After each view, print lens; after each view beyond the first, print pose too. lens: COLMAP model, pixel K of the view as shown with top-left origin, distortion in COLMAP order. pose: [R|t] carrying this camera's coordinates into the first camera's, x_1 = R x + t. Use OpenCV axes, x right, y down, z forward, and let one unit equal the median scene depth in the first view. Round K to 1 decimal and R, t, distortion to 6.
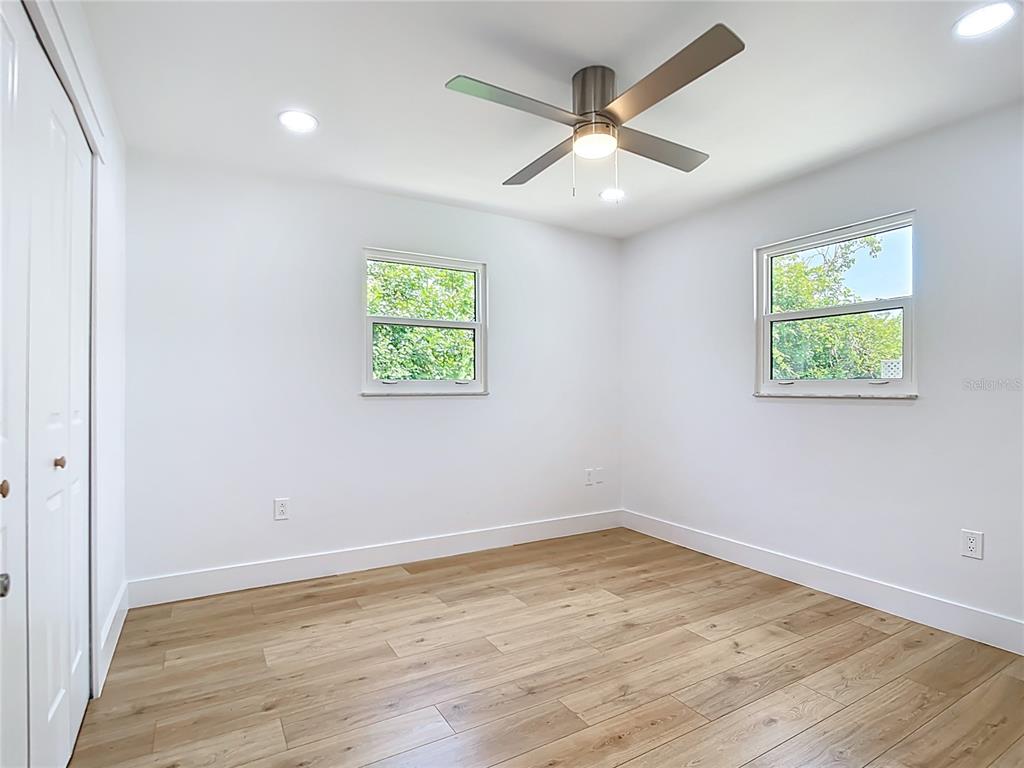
lens RADIAL K [[538.3, 0, 503.7], [0, 538.3, 388.5], [0, 0, 1]] dist [-0.033362, 0.016489]
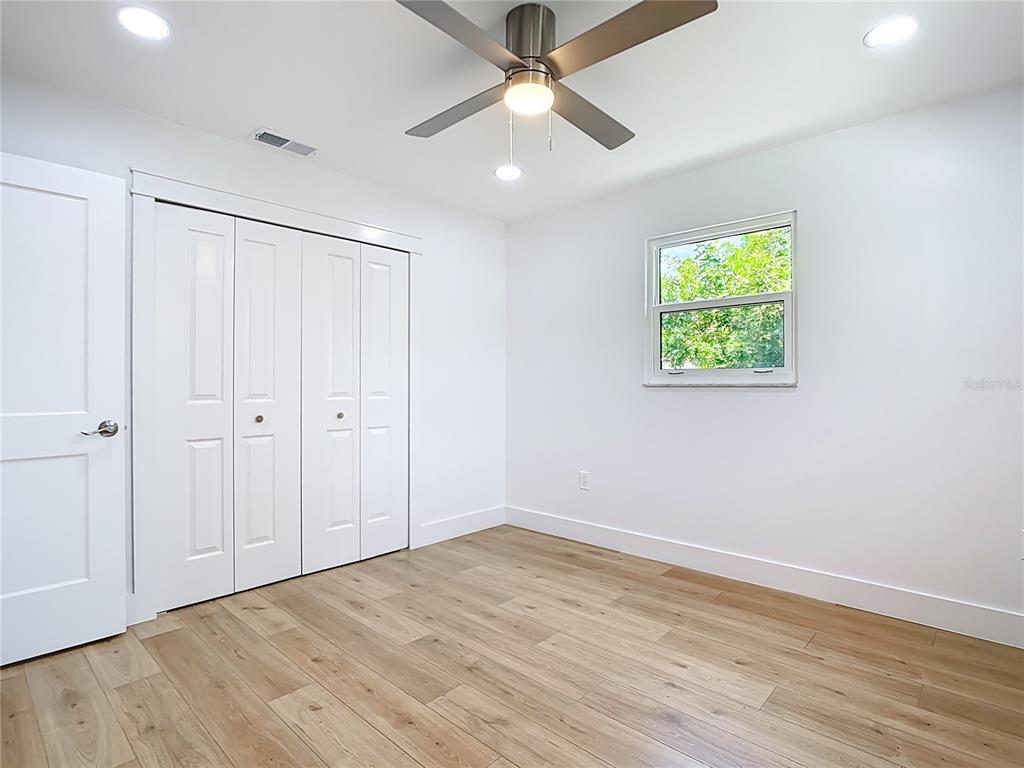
lens RADIAL K [[538.3, 0, 503.7], [0, 538.3, 388.5], [0, 0, 1]] dist [-0.033362, 0.016489]
pose [[0.283439, 0.010262, -0.958935, 0.796091], [0.004051, 0.999921, 0.011898, 0.005916], [0.958982, -0.007257, 0.283375, 0.573157]]
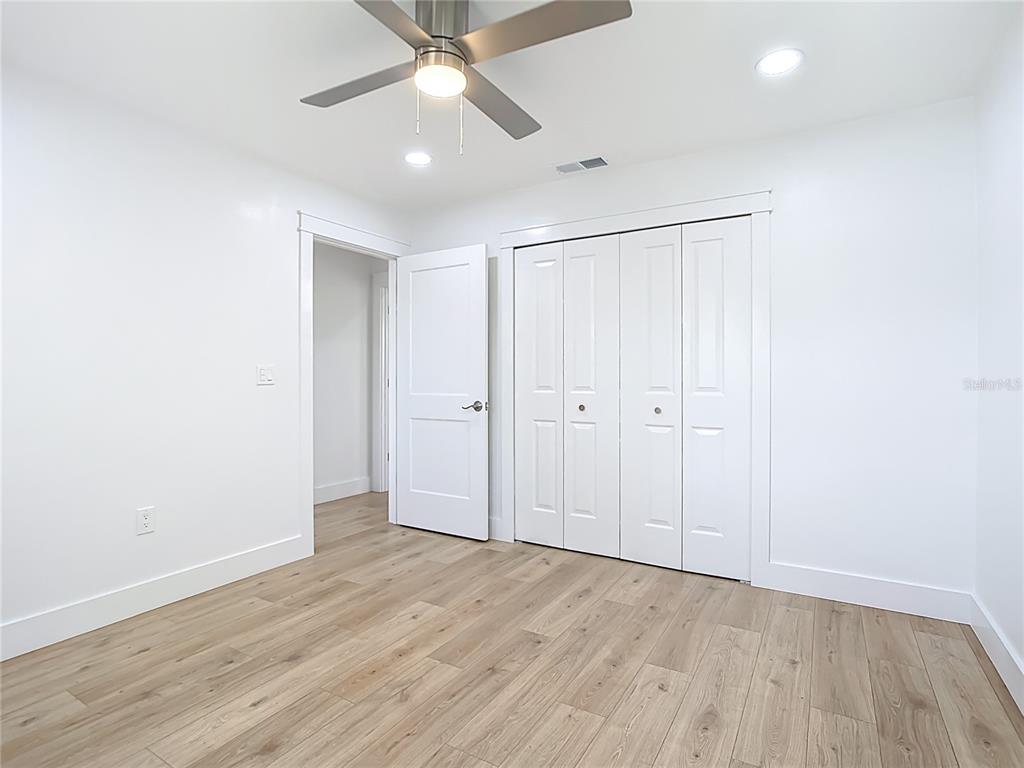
lens RADIAL K [[540.8, 0, 508.2], [0, 540.8, 376.4], [0, 0, 1]] dist [-0.015529, 0.002150]
pose [[-0.872727, 0.001933, -0.488204, 0.393212], [0.003197, 0.999993, -0.001756, 0.006113], [0.488198, -0.003093, -0.872728, 1.431685]]
